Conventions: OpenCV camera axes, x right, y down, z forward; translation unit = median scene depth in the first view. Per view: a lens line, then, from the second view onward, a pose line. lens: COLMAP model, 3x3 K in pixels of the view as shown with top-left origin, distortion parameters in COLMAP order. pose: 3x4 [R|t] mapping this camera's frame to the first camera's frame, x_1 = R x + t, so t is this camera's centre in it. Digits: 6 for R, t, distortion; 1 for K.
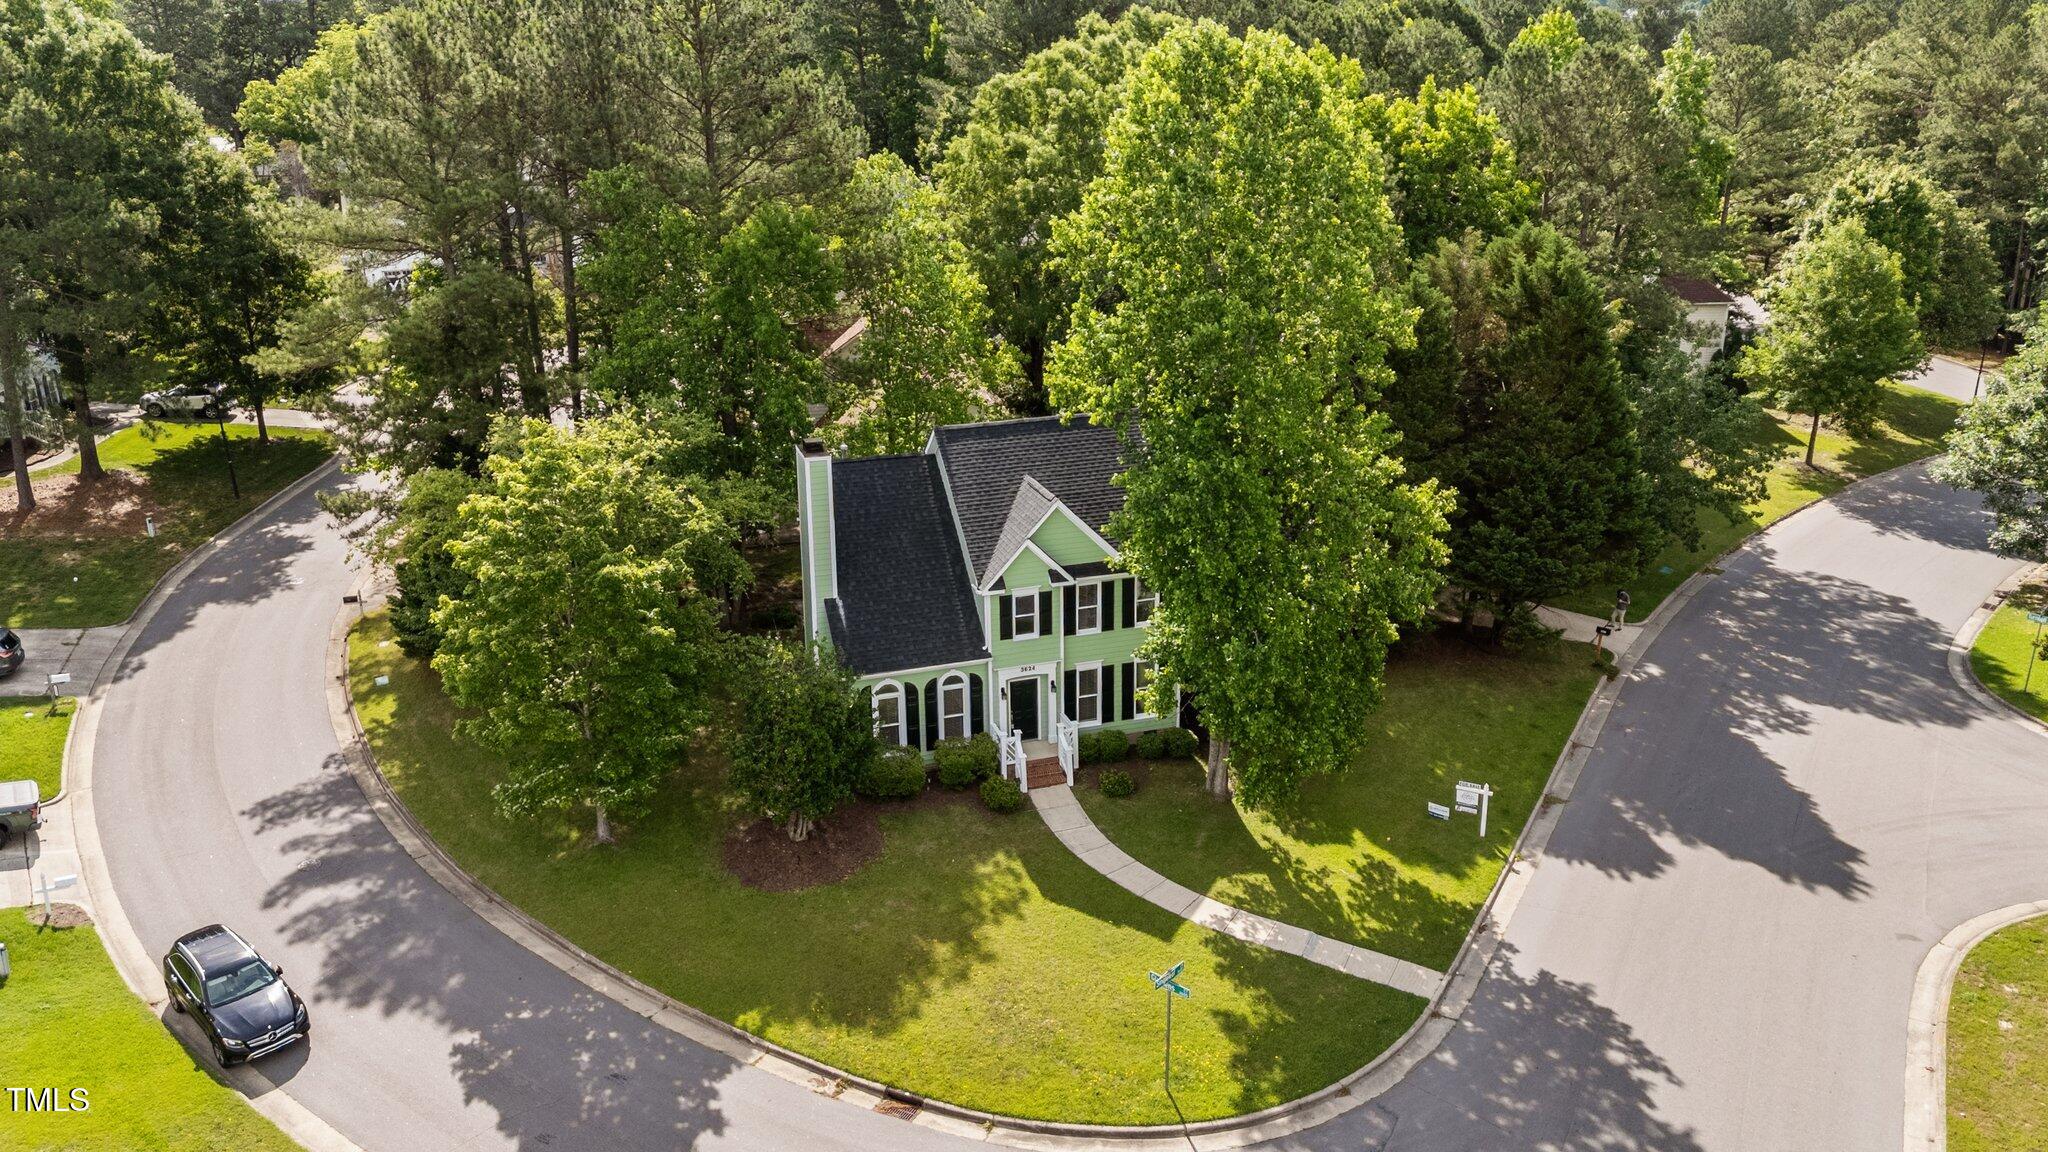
lens RADIAL K [[1581.2, 0, 1022.7], [0, 1581.2, 580.8], [0, 0, 1]] dist [-0.031220, -0.026150]
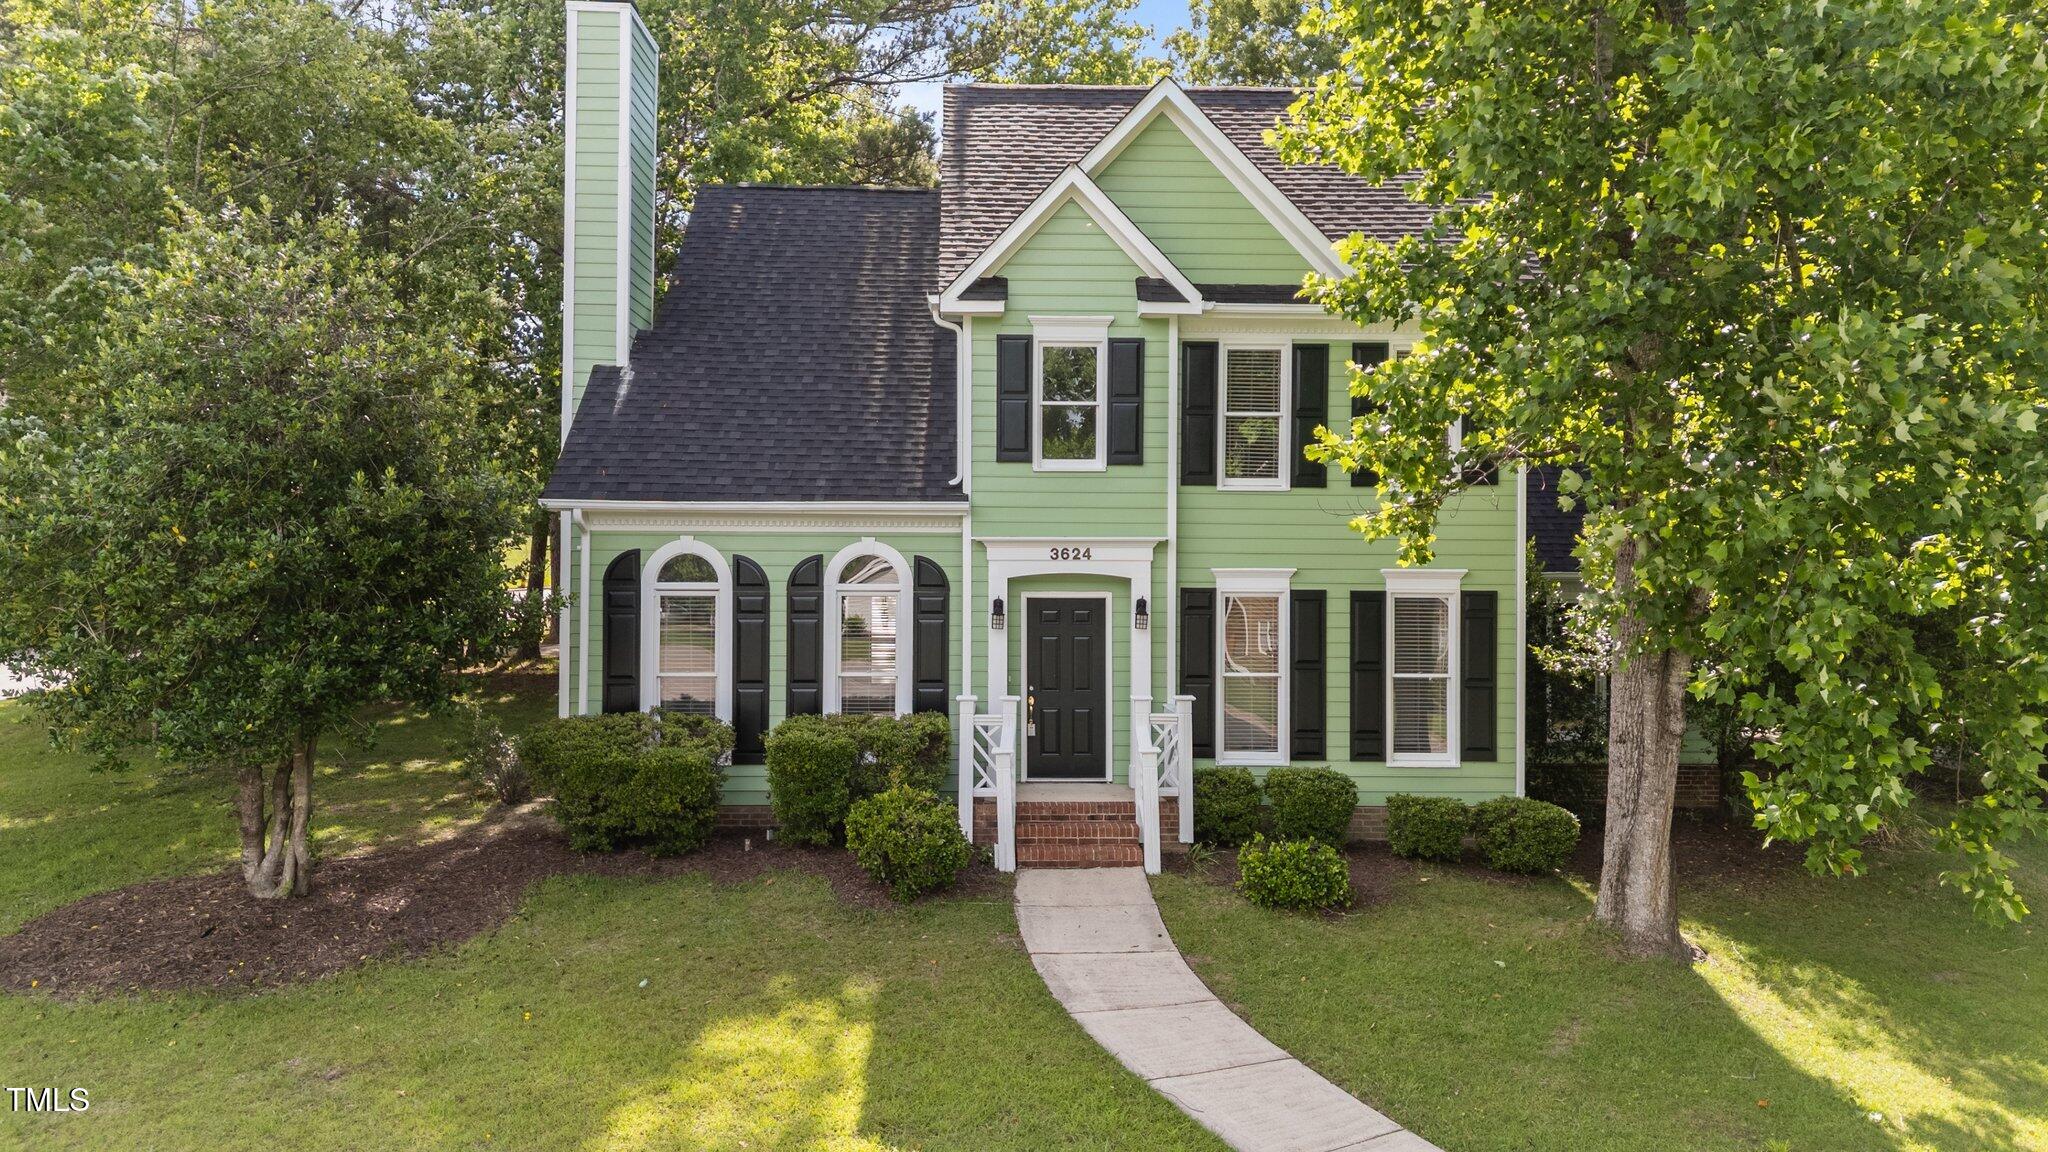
lens RADIAL K [[1486.9, 0, 1022.7], [0, 1486.9, 580.6], [0, 0, 1]] dist [-0.000092, -0.022509]
pose [[0.959884, 0.019525, -0.279717, 0.089474], [-0.113272, 0.939554, -0.323121, 0.175433], [0.256500, 0.341843, 0.904075, 0.696562]]
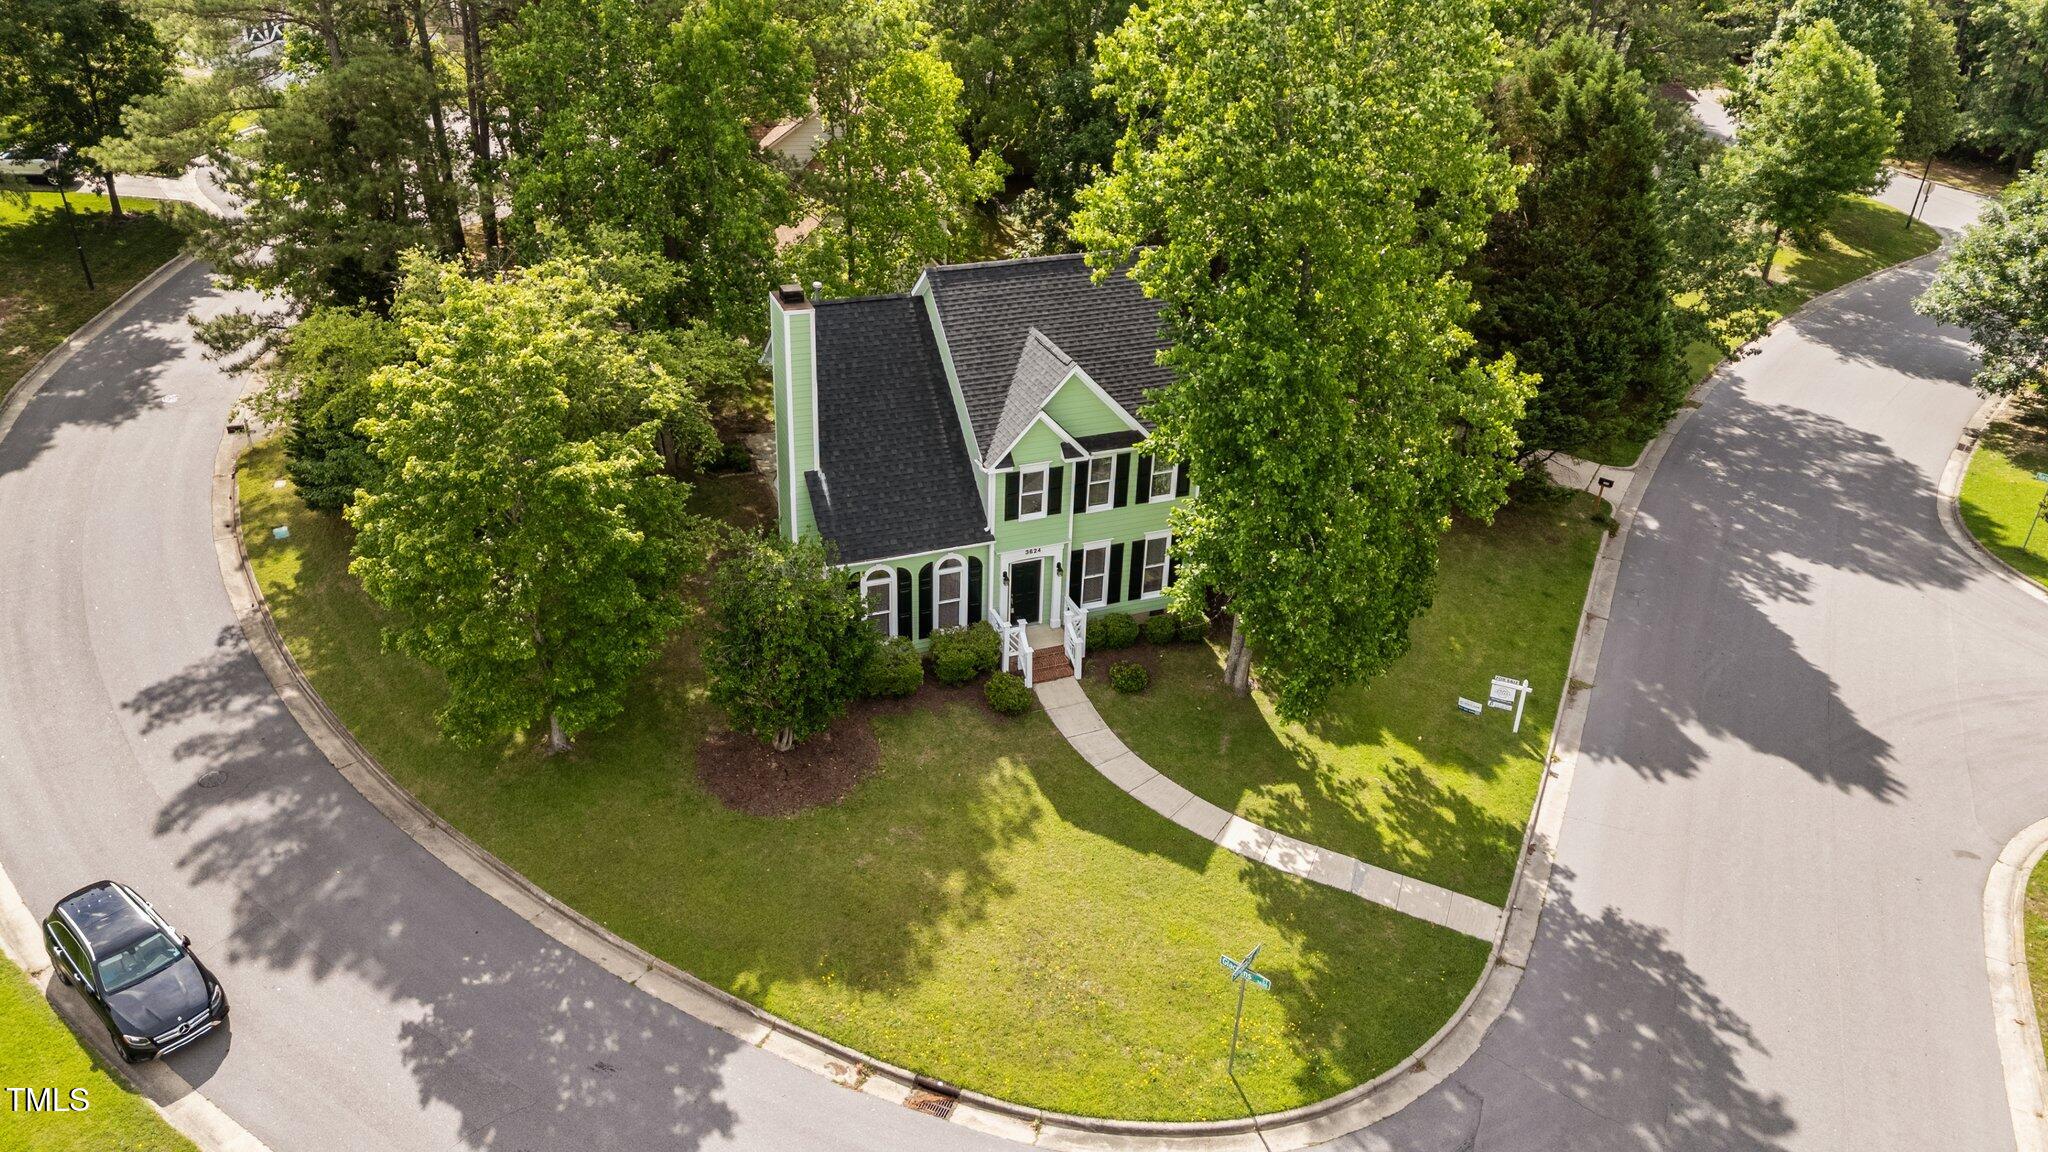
lens RADIAL K [[1486.9, 0, 1012.2], [0, 1486.9, 580.9], [0, 0, 1]] dist [-0.000092, -0.022509]
pose [[0.996729, 0.006018, 0.080589, -0.077122], [-0.019764, 0.985092, 0.170887, -0.072000], [-0.078359, -0.171921, 0.981989, 0.172038]]
